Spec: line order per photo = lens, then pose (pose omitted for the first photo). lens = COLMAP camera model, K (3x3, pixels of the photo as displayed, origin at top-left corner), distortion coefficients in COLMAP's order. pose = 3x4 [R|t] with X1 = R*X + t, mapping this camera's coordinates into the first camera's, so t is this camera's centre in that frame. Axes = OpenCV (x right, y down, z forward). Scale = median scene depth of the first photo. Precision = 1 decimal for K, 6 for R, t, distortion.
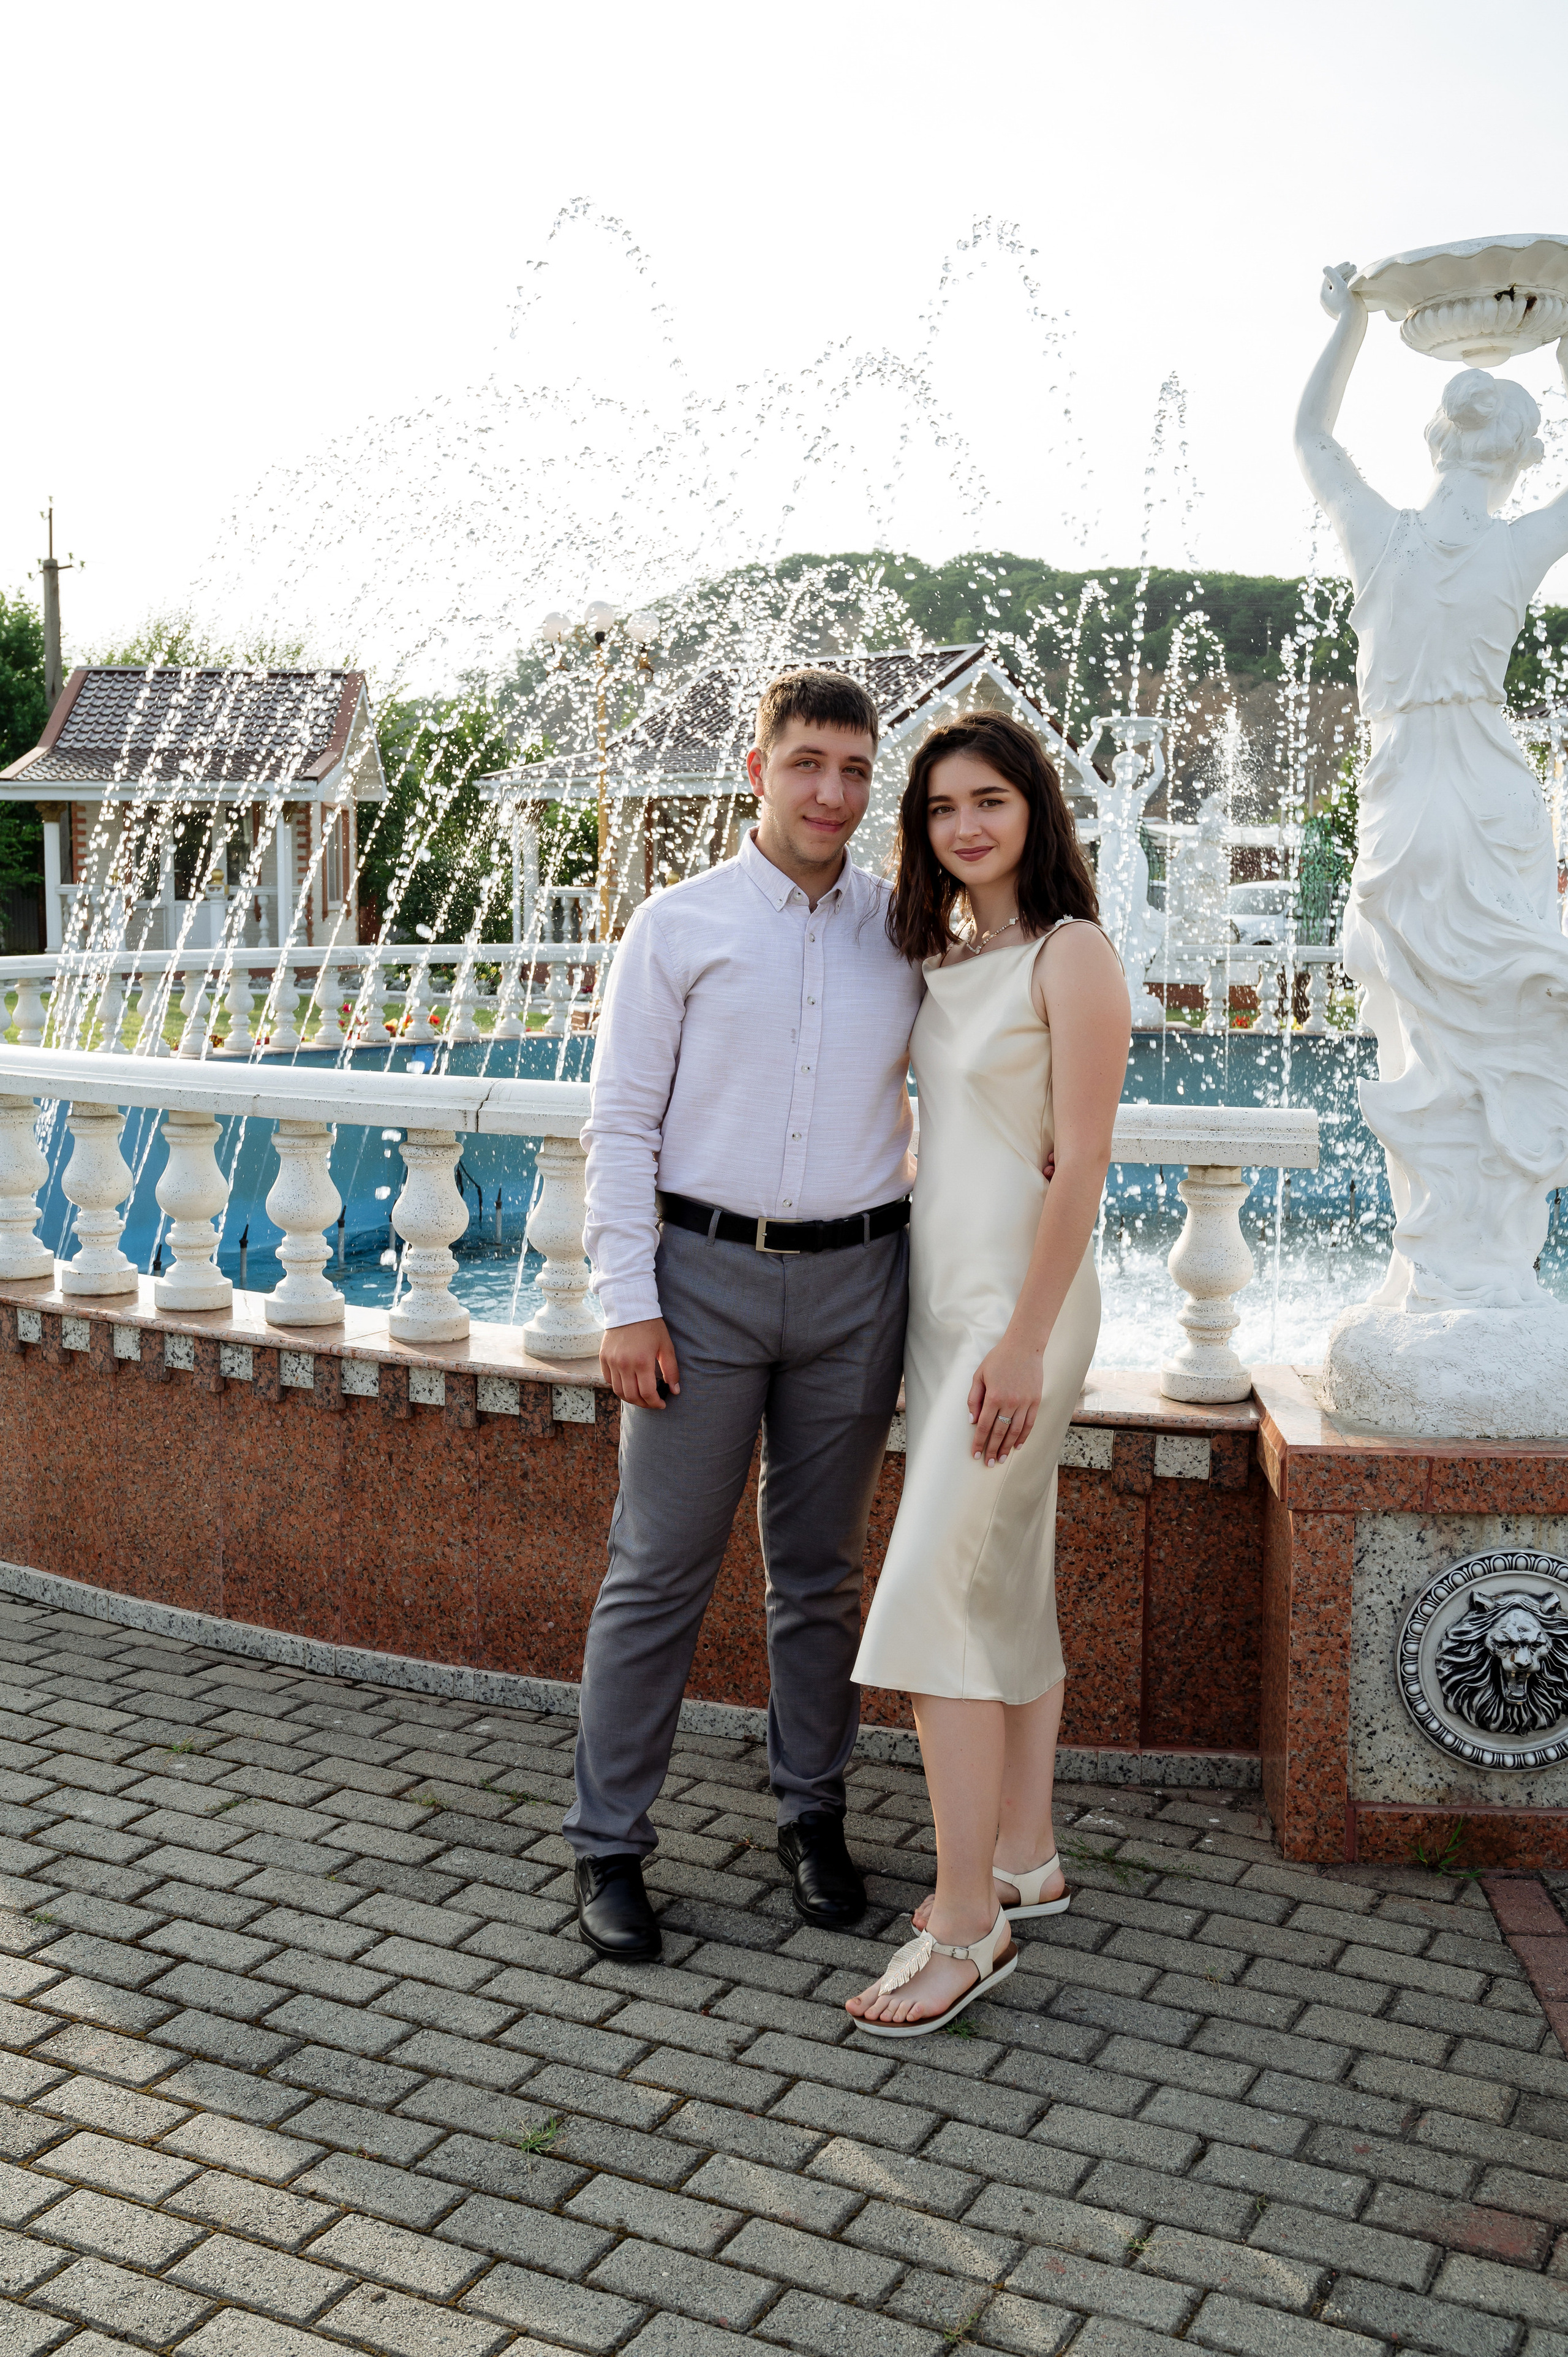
lens RADIAL K [[2476.7, 0, 784.0], [0, 2476.7, 1178.5], [0, 0, 1]] dist [0.007272, -0.022045]
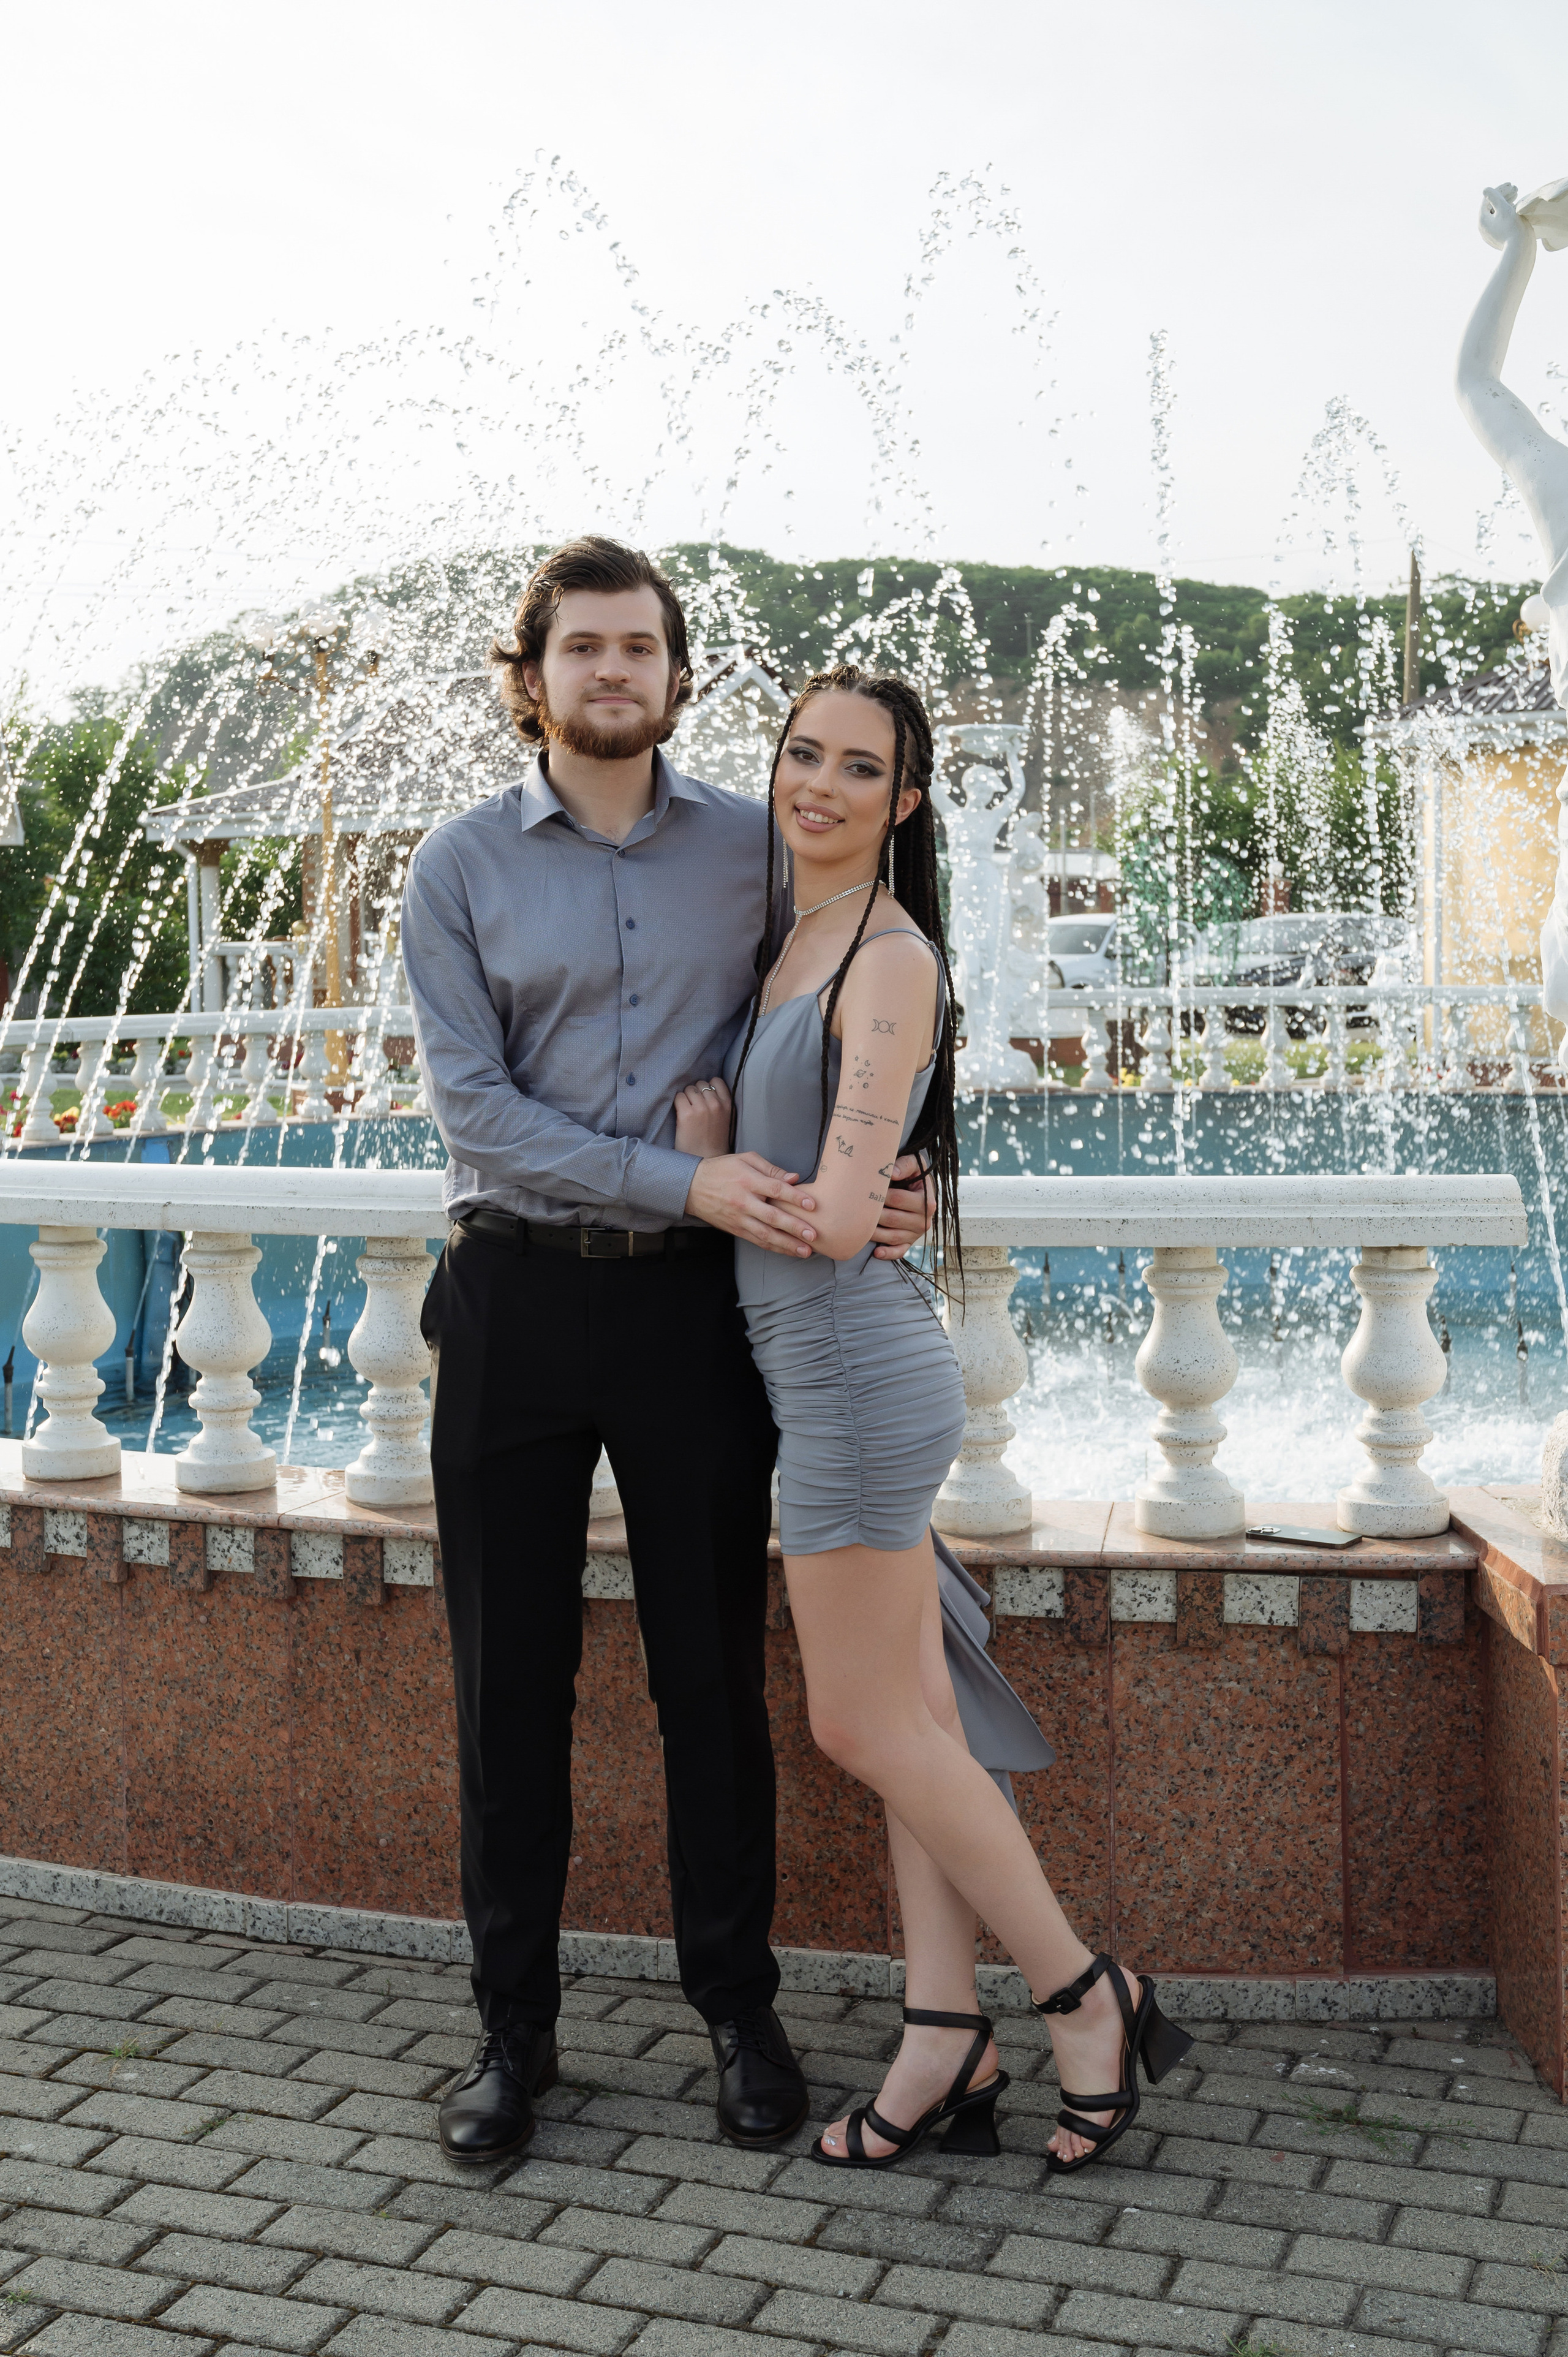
lens RADIAL K [[2955.1, 0, 784.6], [0, 2955.1, 1019.9], [0, 0, 1]] dist [0.009236, -0.017056]
pose [[0.993894, -0.028590, 0.106573, -0.131294], [0.037840, 0.995593, -0.085809, -0.003540], [-0.103650, 0.089318, 0.990595, 0.037563]]
